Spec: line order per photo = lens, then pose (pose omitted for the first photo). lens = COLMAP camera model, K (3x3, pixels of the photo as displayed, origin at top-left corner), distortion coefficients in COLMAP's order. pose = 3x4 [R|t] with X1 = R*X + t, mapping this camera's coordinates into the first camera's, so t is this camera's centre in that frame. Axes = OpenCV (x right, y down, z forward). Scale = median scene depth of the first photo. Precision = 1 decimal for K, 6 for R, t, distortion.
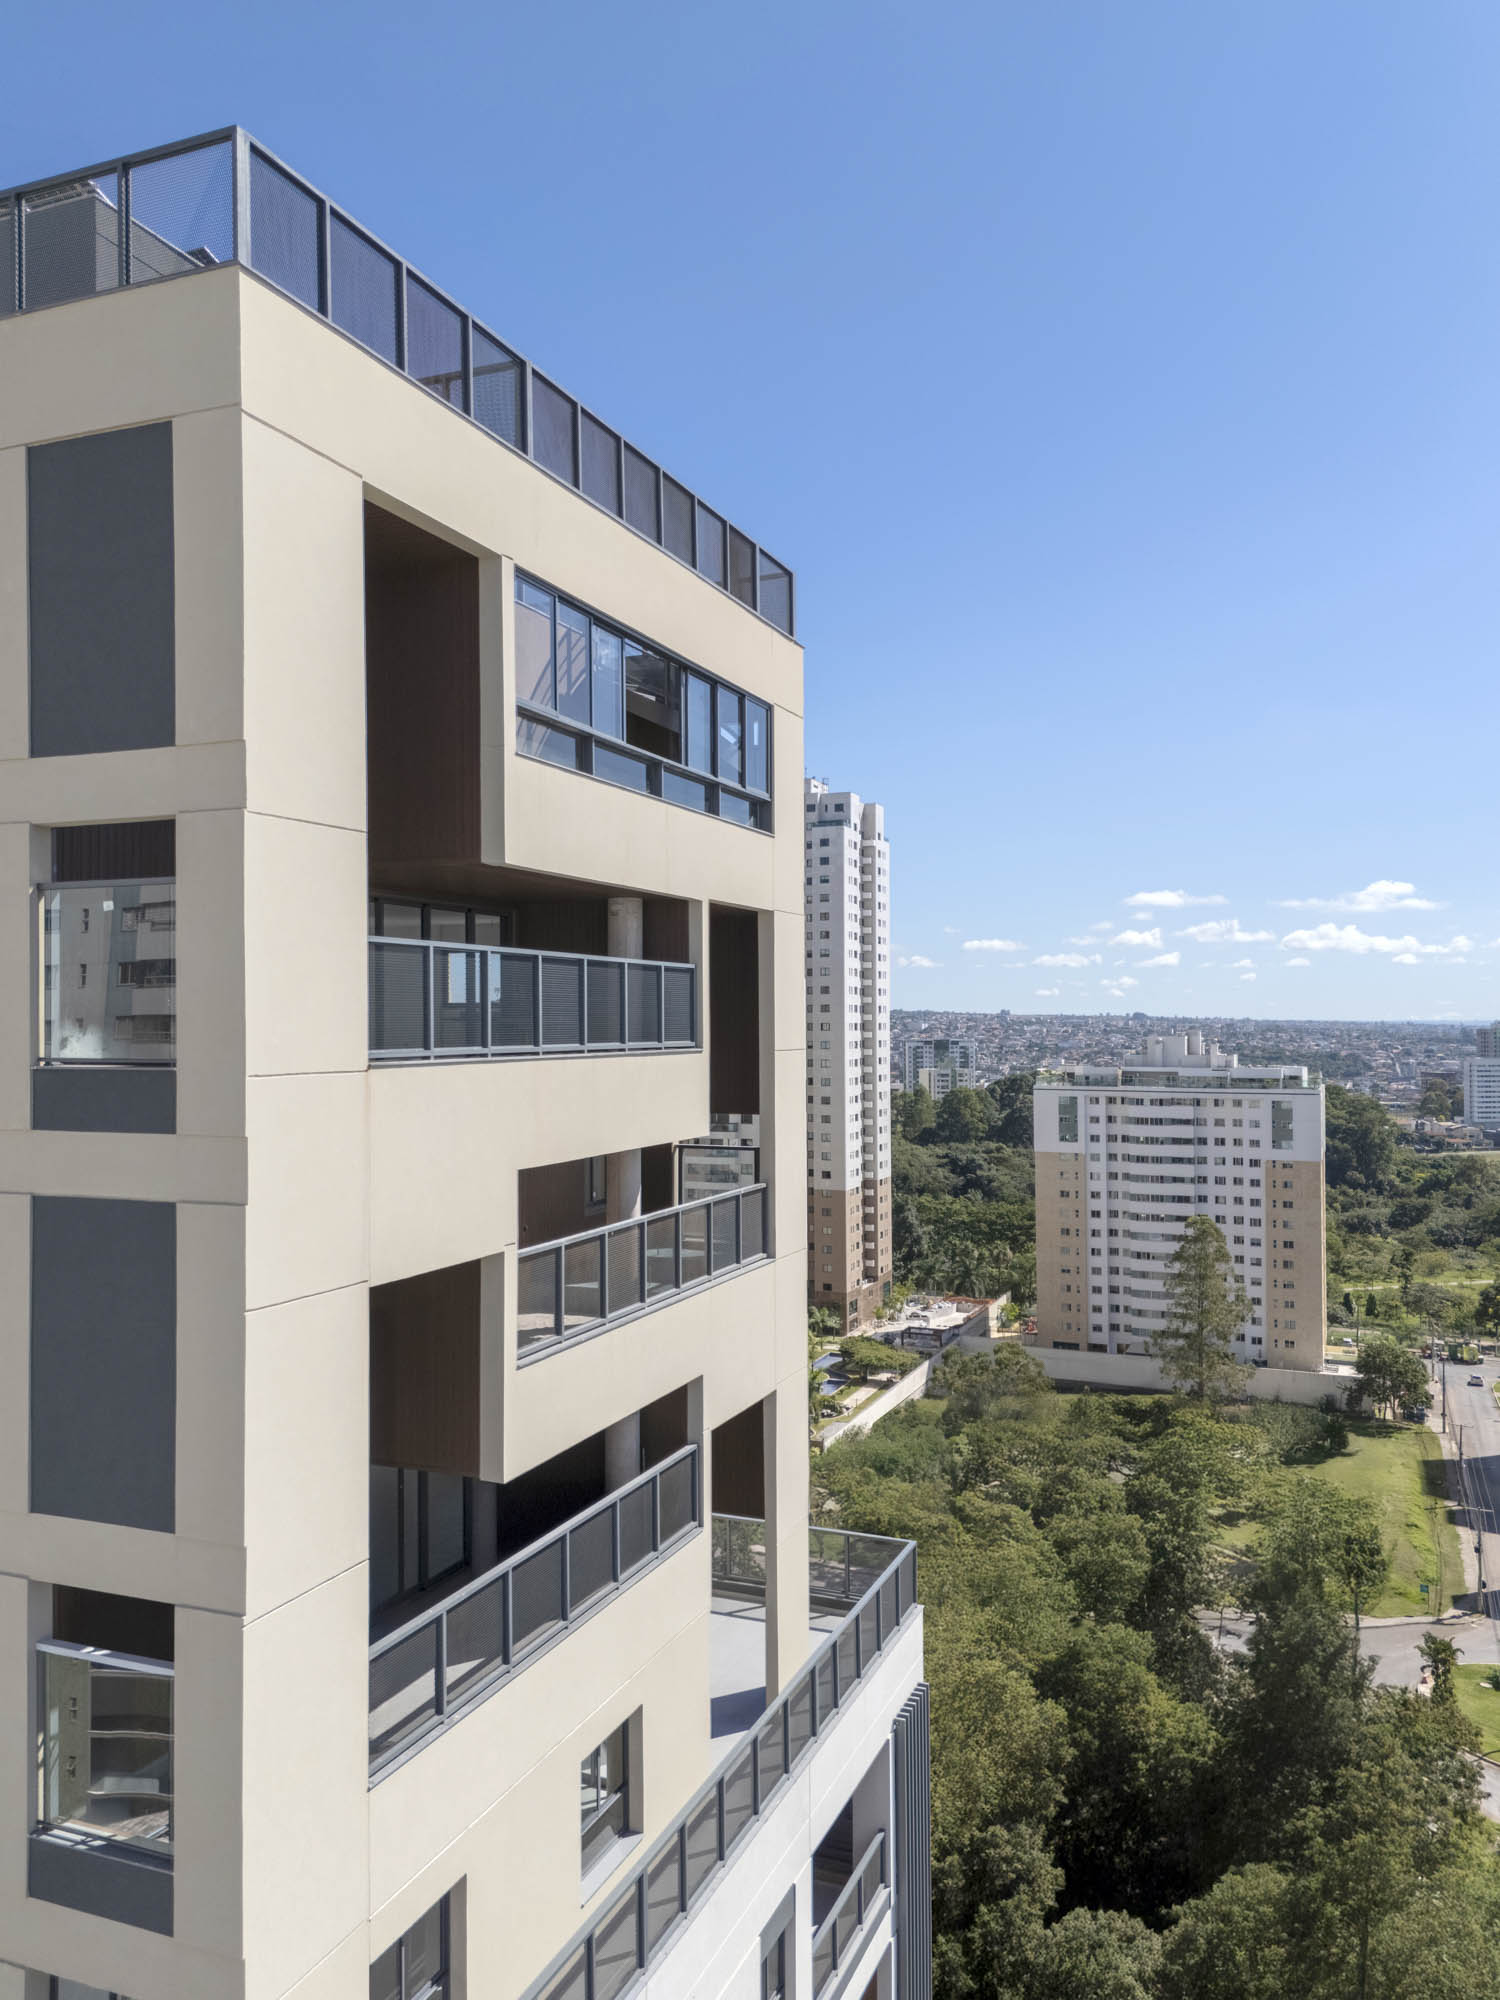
lens RADIAL K [[1407.5, 0, 758.6], [0, 1407.5, 1006.8], [0, 0, 1]] dist [-0.002745, -0.000857]
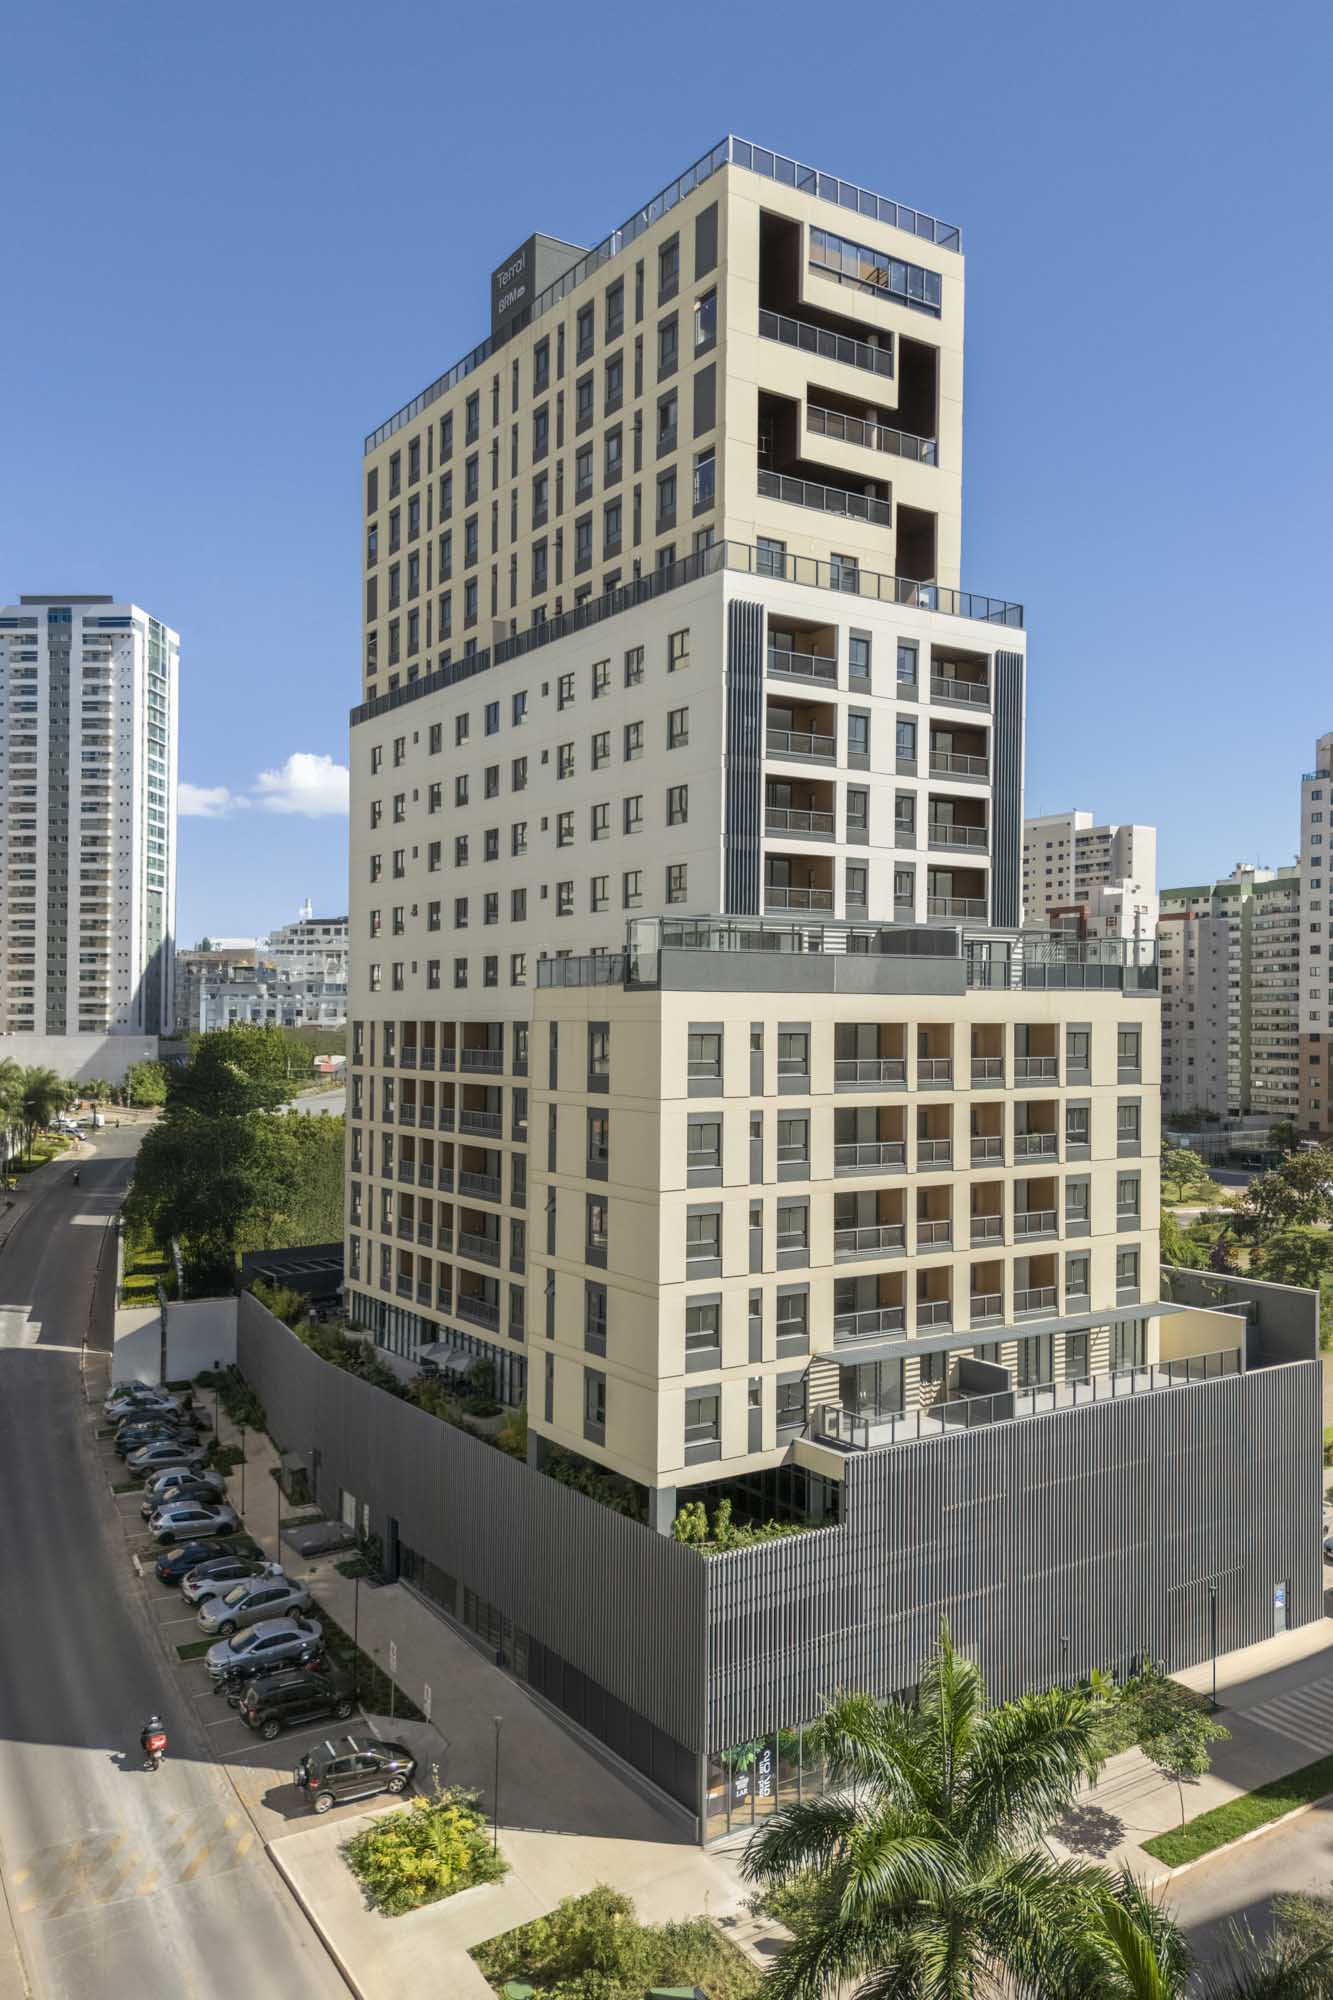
lens RADIAL K [[1459.5, 0, 662.8], [0, 1459.5, 1004.8], [0, 0, 1]] dist [0.007468, 0.001274]
pose [[0.824330, 0.004179, -0.566093, 1.929448], [-0.006709, 0.999975, -0.002388, 1.994330], [0.566069, 0.005766, 0.824338, -2.729967]]
